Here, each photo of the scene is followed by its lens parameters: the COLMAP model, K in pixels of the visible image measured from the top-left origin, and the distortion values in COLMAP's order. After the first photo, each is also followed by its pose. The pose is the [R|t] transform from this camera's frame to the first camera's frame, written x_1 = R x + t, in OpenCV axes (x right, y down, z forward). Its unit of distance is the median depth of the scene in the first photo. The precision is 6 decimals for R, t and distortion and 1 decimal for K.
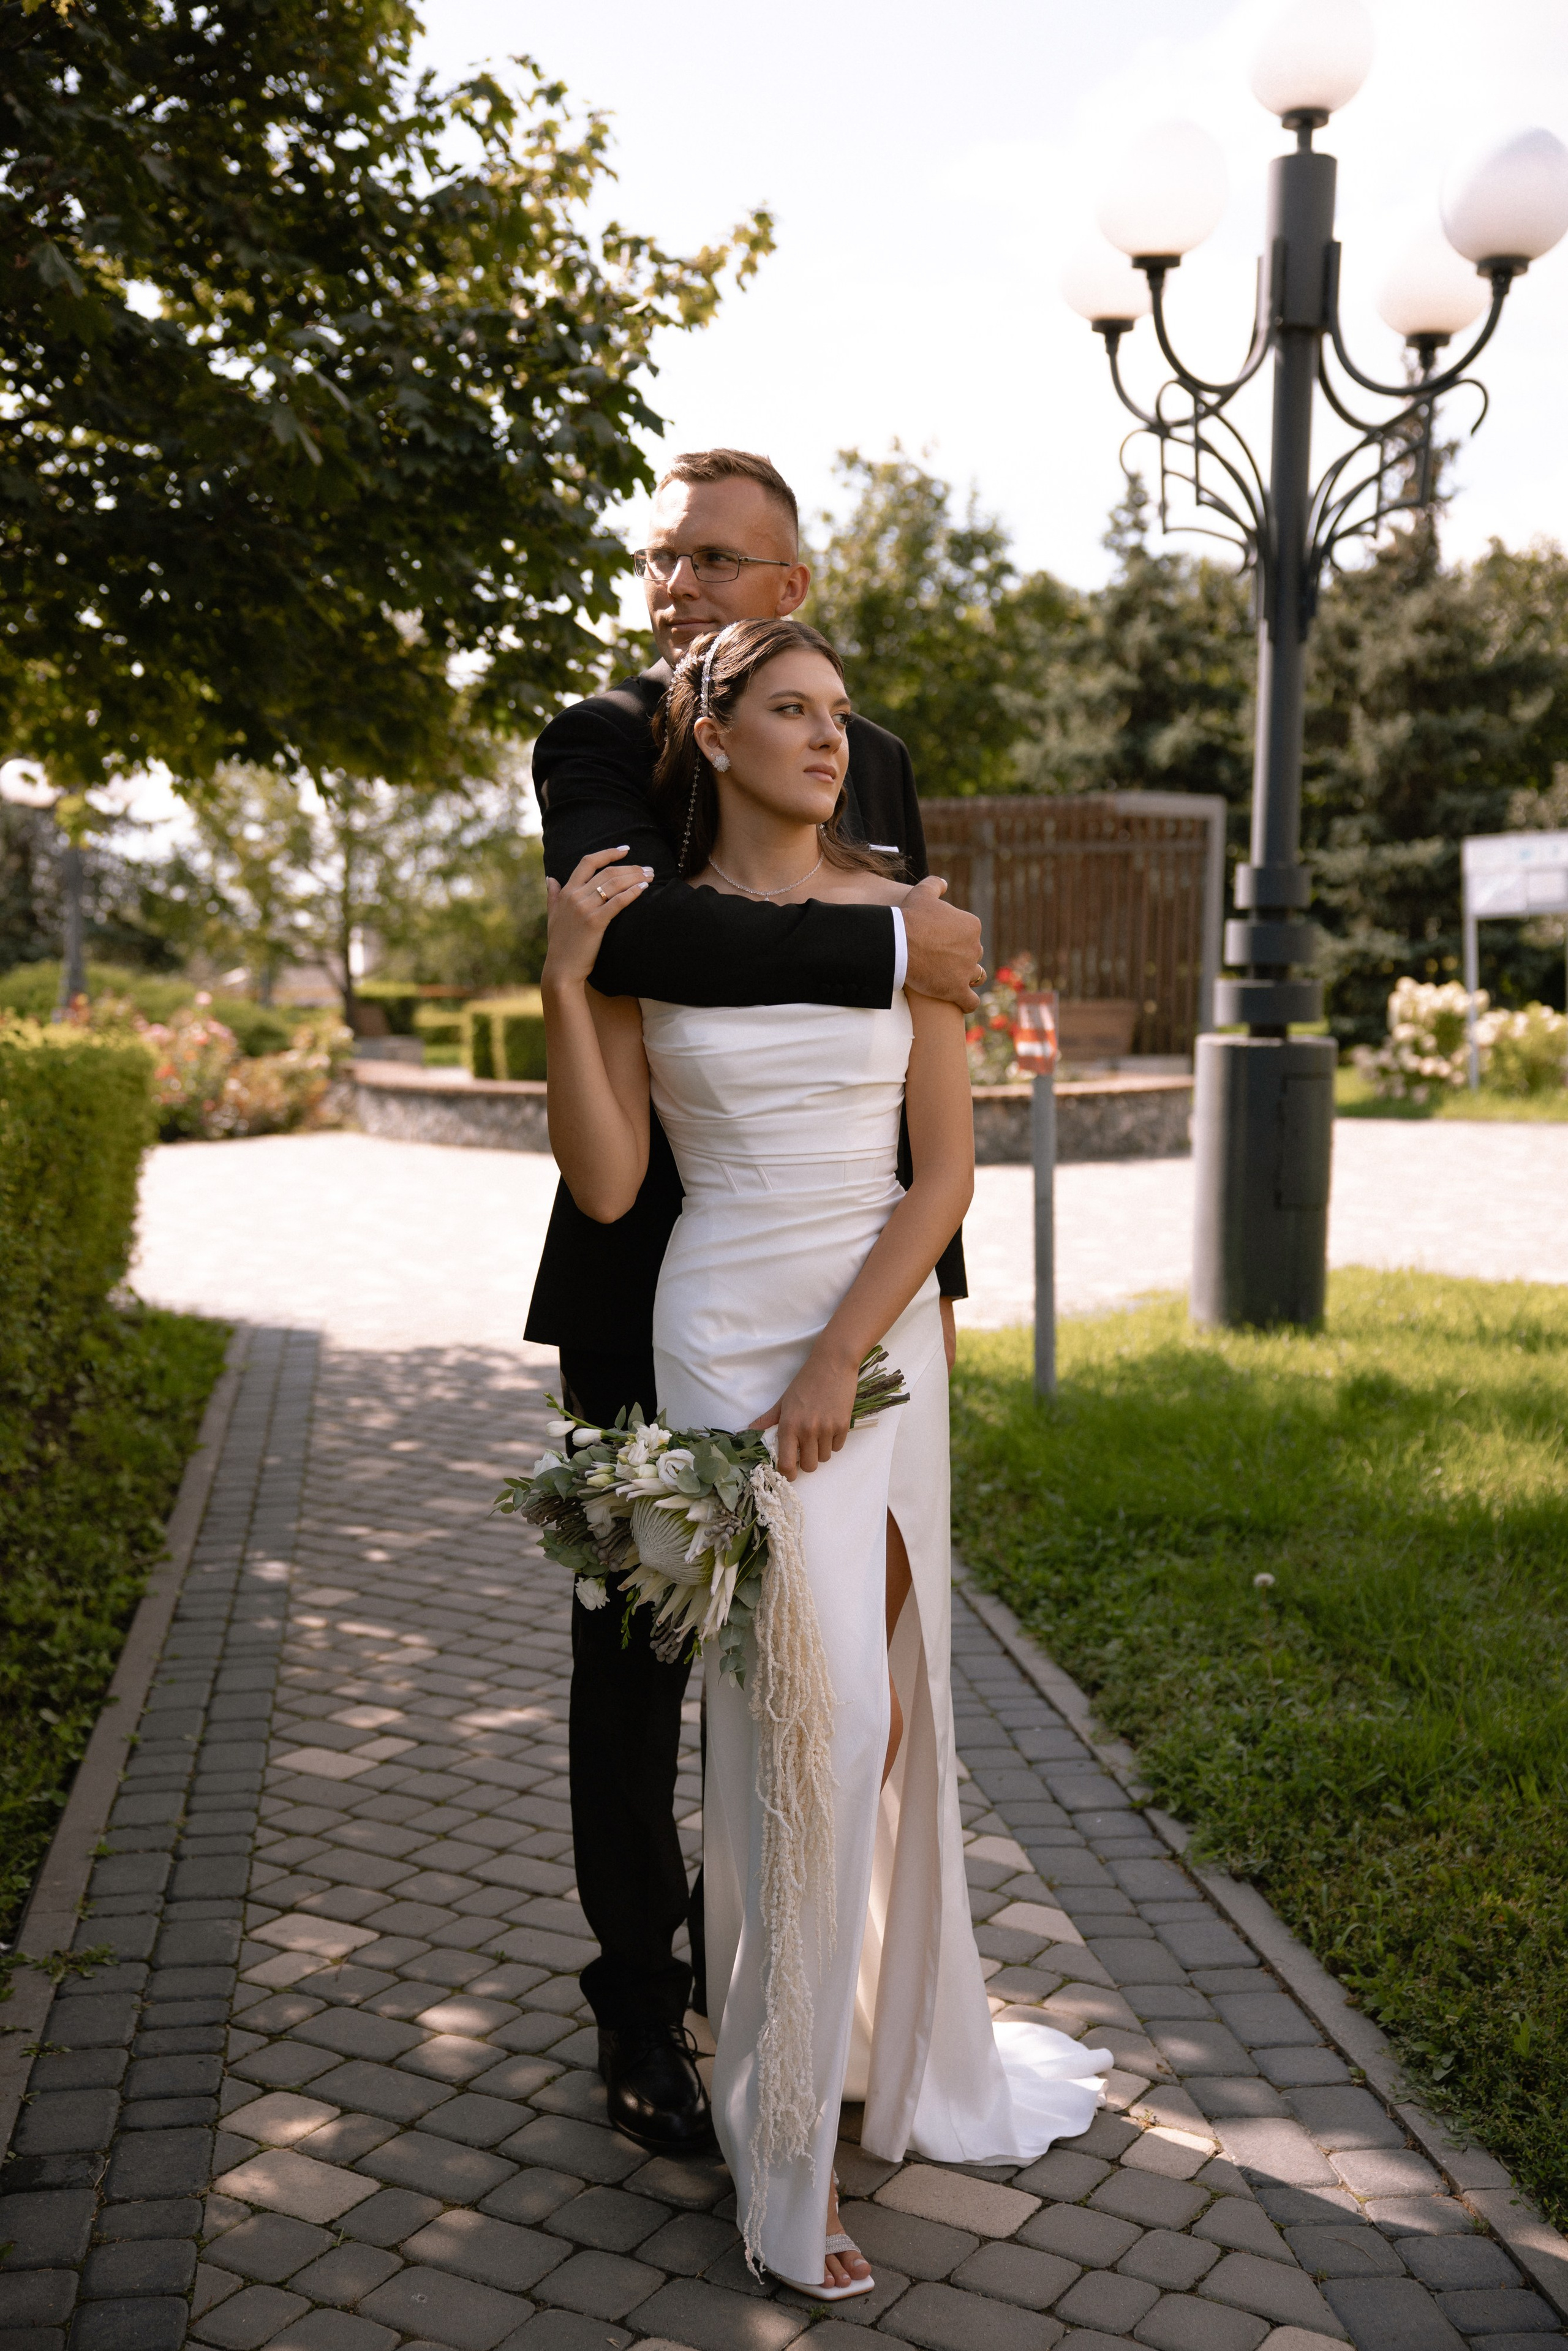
lens RADIAL K [[2747.4, 0, 784.0], [0, 2747.4, 1175.5], [0, 0, 1]] dist [0.091571, -0.008478]
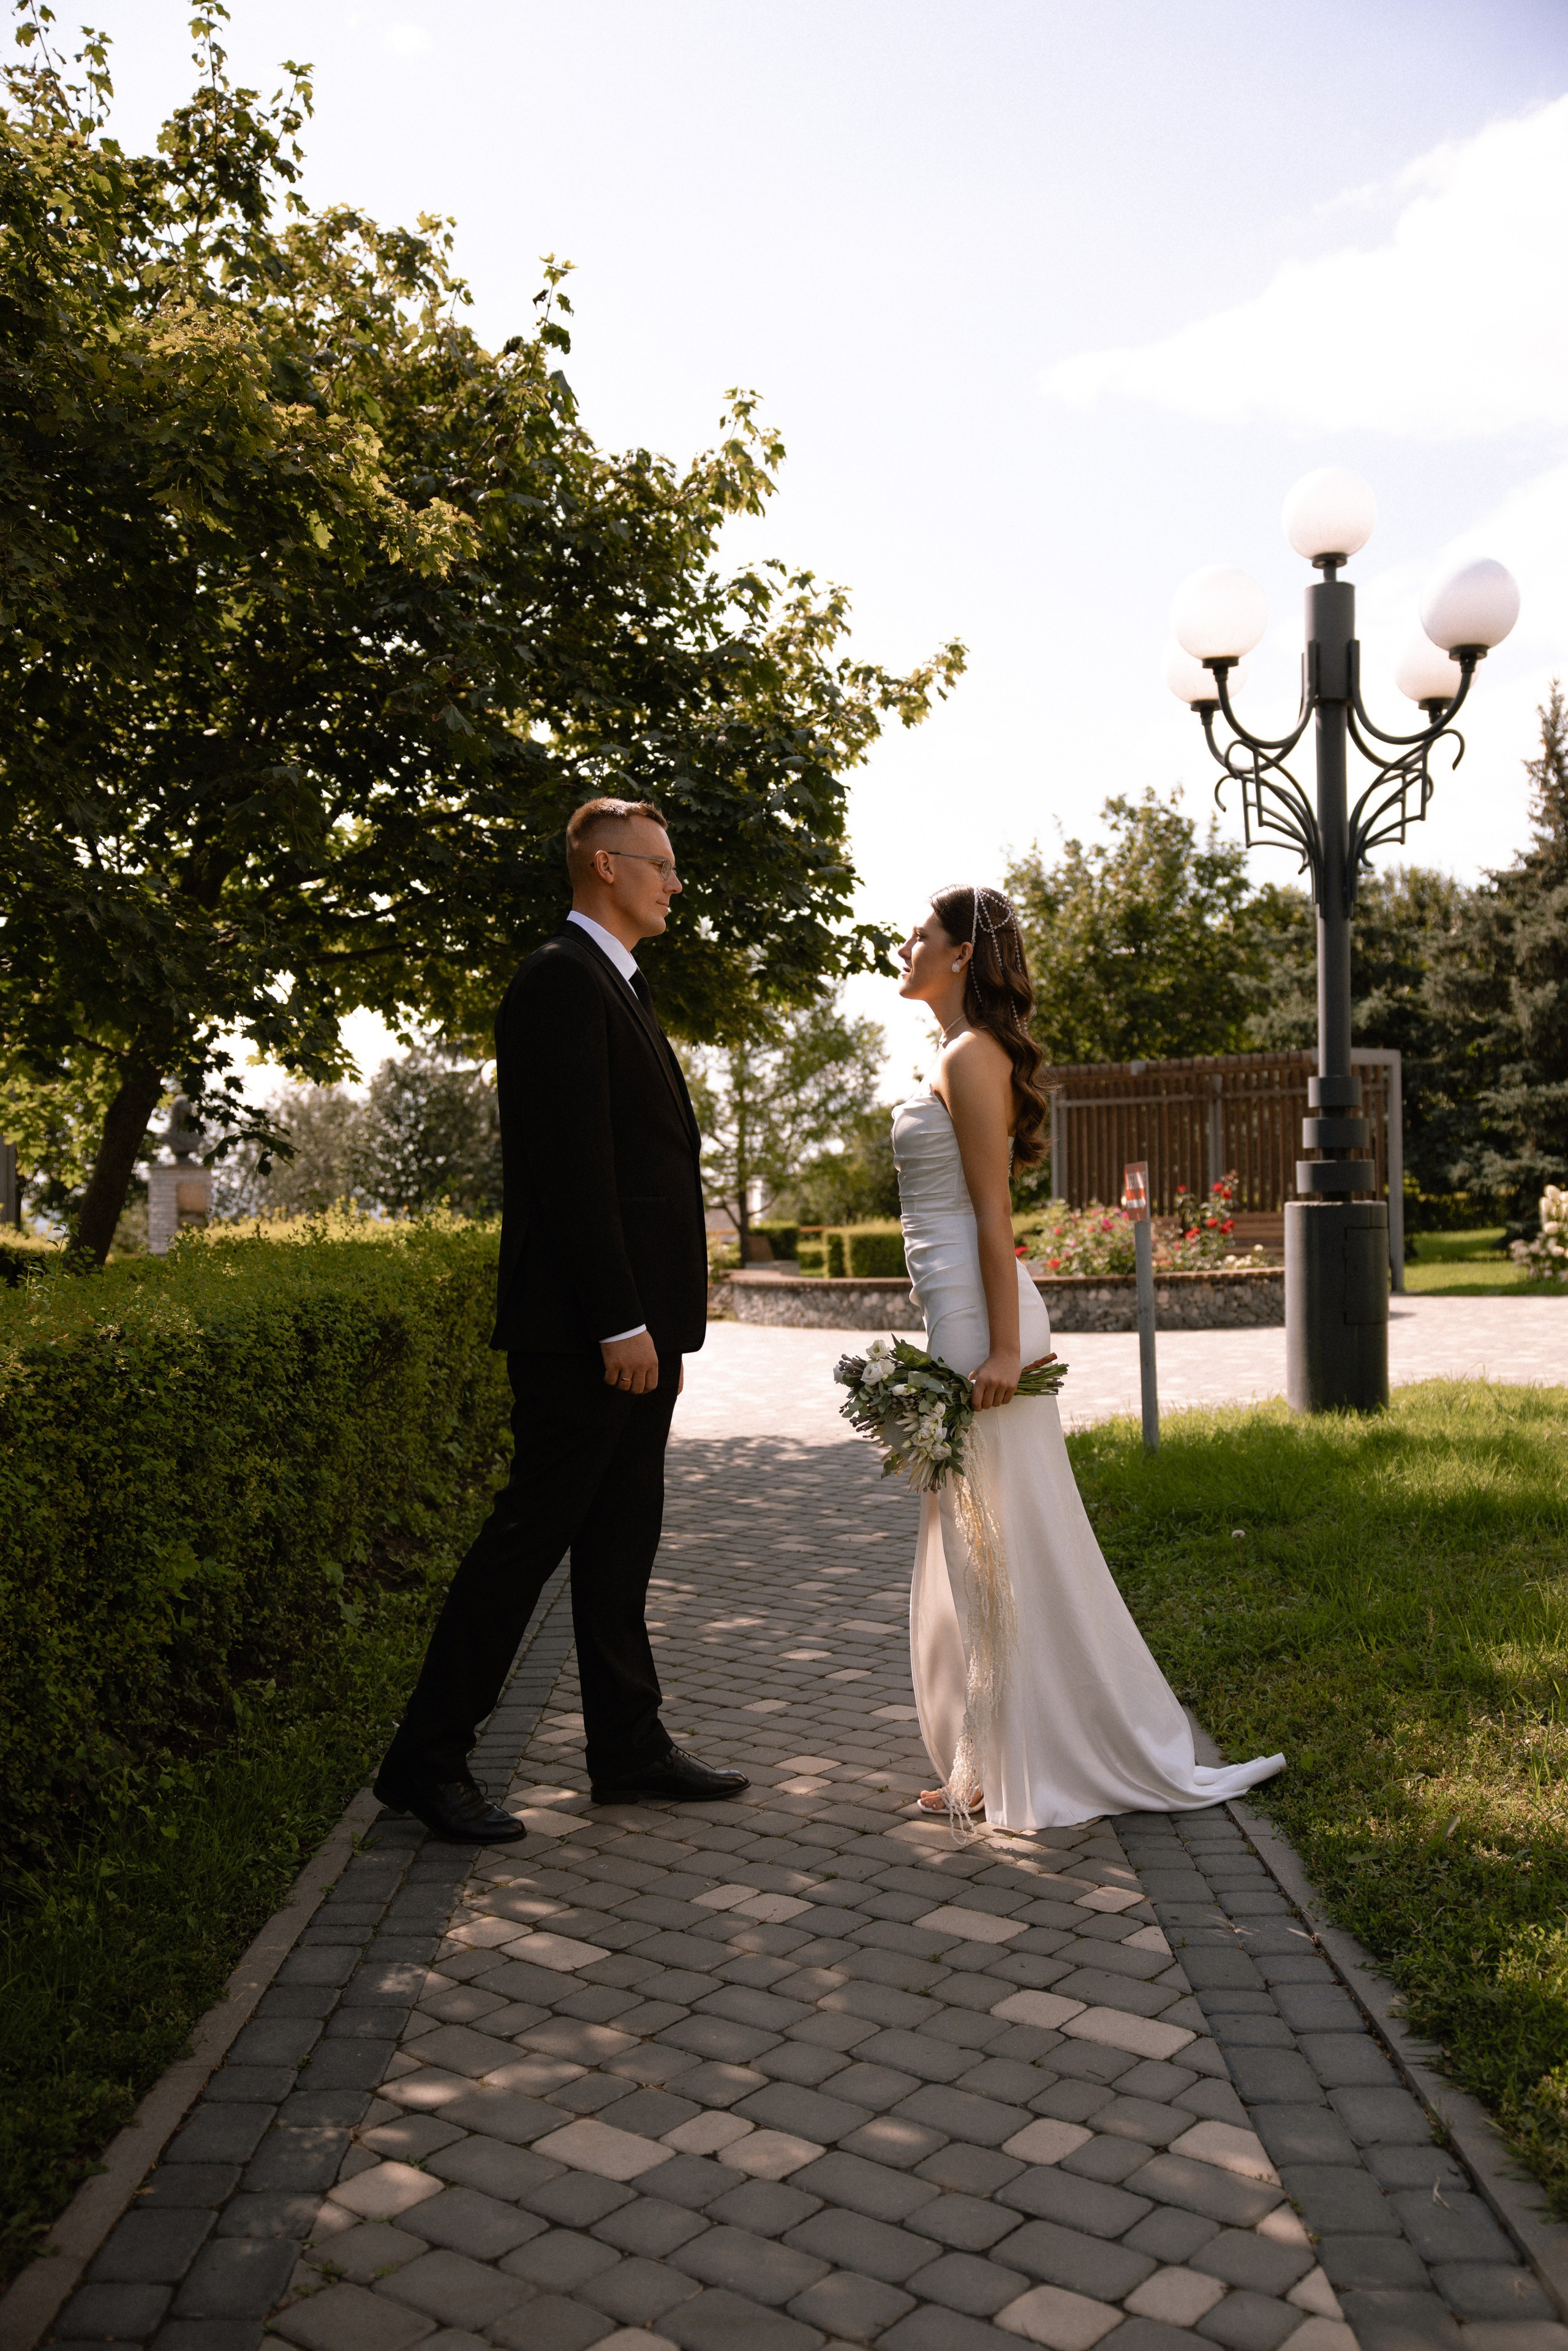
lens RADIAL K [[2189.3, 0, 784.0], [0, 2189.3, 1175.5], [0, 0, 1]] dist [0.009067, 0.008147]
pose [[0.989154, -0.028711, -0.144047, 0.060190], [0.015337, 0.995538, -0.093107, 0.033942], [0.146078, 0.089888, 0.985181, -0.114698]]
